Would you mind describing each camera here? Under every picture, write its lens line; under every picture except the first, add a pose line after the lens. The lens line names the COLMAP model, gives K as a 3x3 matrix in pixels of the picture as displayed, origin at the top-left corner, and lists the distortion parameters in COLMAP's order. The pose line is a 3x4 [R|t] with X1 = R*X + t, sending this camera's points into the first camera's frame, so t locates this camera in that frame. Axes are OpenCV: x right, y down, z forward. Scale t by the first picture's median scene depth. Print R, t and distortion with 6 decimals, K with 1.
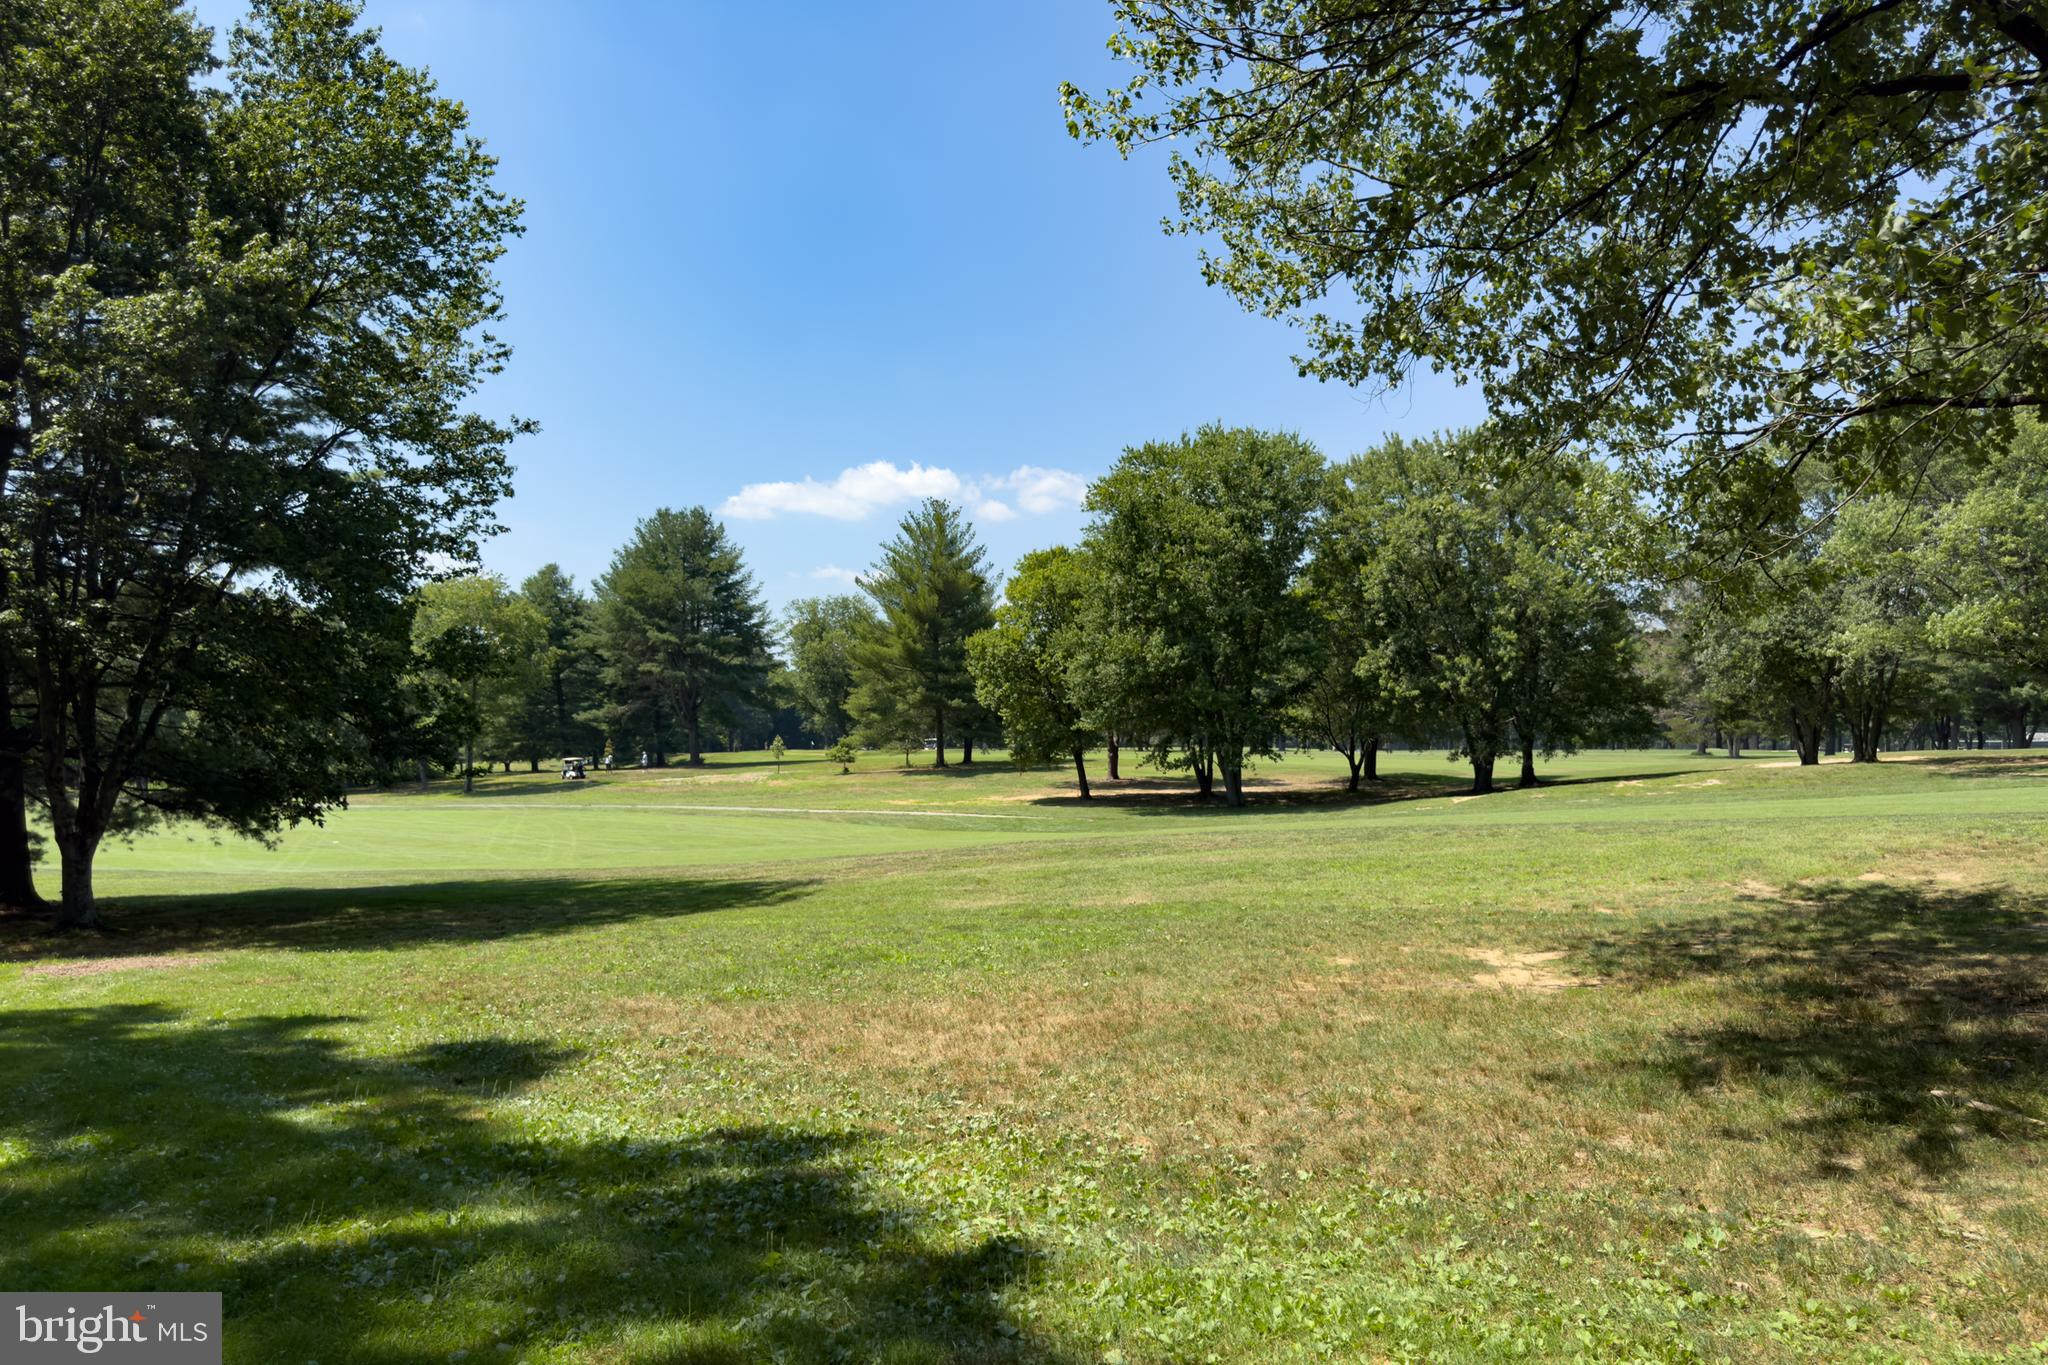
lens RADIAL K [[1485.9, 0, 1025.5], [0, 1485.9, 741.6], [0, 0, 1]] dist [0.079203, -0.111351]
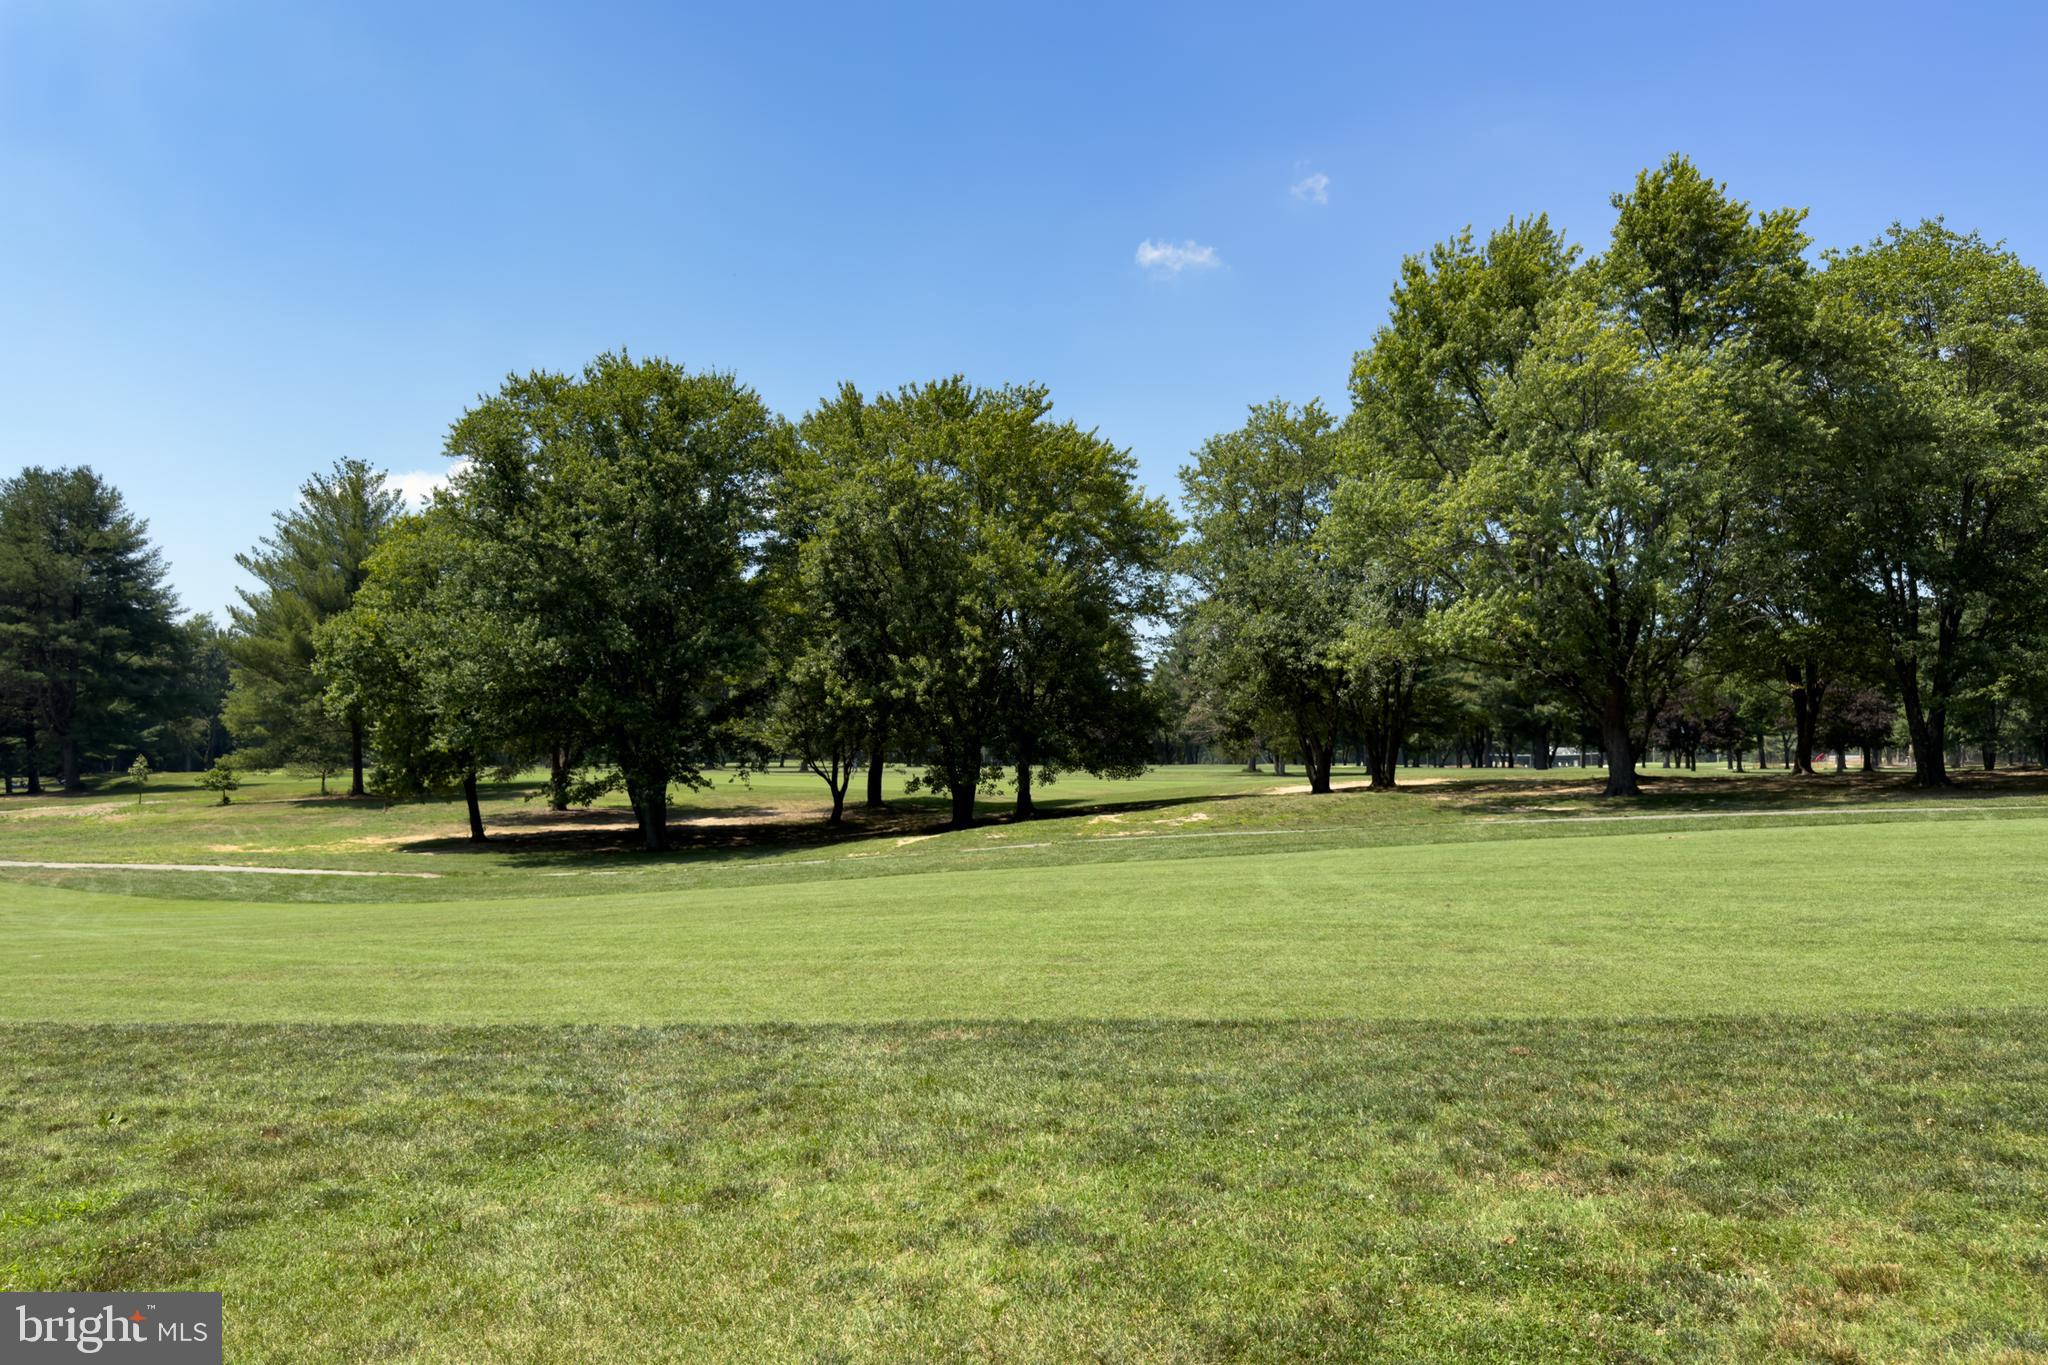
lens RADIAL K [[1448.5, 0, 1021.9], [0, 1448.5, 648.3], [0, 0, 1]] dist [0.152269, -0.197583]
pose [[0.971996, 0.018120, 0.234299, 0.151808], [-0.000703, 0.997243, -0.074207, -0.003819], [-0.234998, 0.071964, 0.969328, 0.216181]]
